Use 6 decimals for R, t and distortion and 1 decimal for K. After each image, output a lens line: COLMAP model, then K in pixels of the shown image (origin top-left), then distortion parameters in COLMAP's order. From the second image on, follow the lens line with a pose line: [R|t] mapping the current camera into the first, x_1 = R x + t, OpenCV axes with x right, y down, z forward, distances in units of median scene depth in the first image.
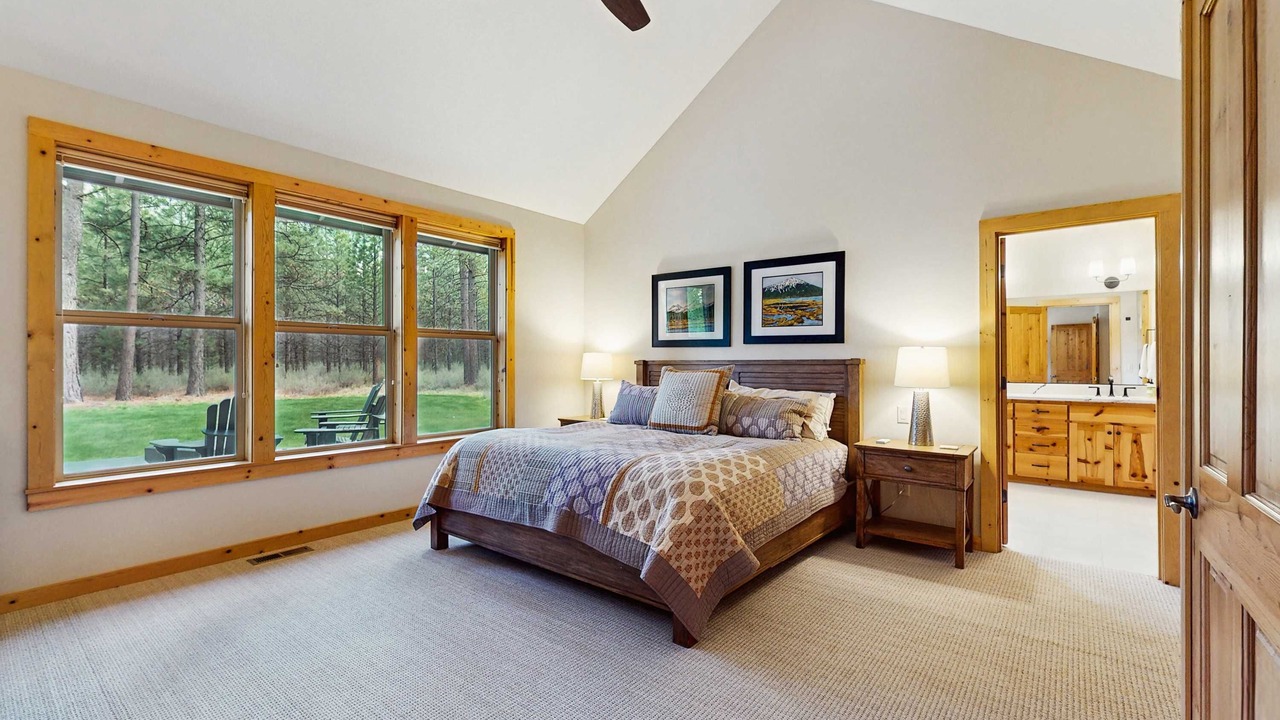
lens RADIAL K [[560.3, 0, 640.3], [0, 560.3, 364.6], [0, 0, 1]] dist [-0.000154, -0.000137]
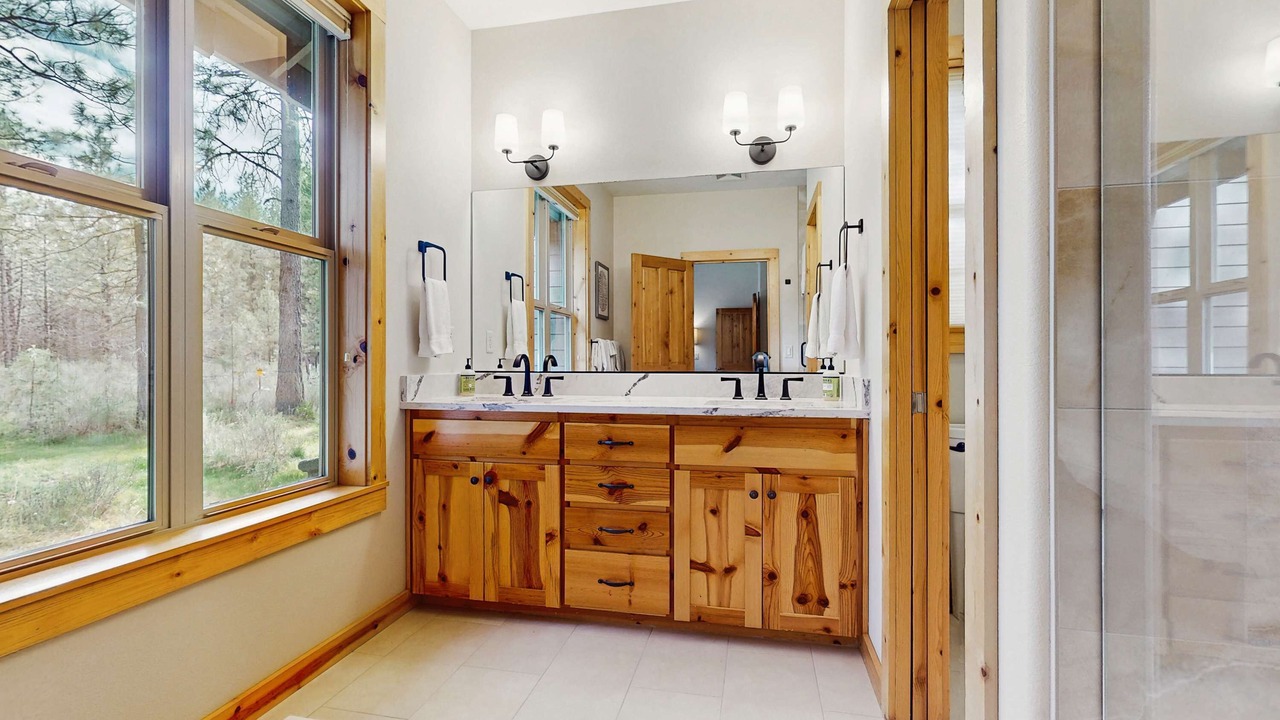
lens RADIAL K [[560.3, 0, 633.2], [0, 560.3, 363.1], [0, 0, 1]] dist [-0.000154, -0.000137]
pose [[0.899650, 0.002122, 0.436607, 0.572776], [-0.001806, 0.999998, -0.001140, 0.028951], [-0.436608, 0.000237, 0.899652, 0.664008]]
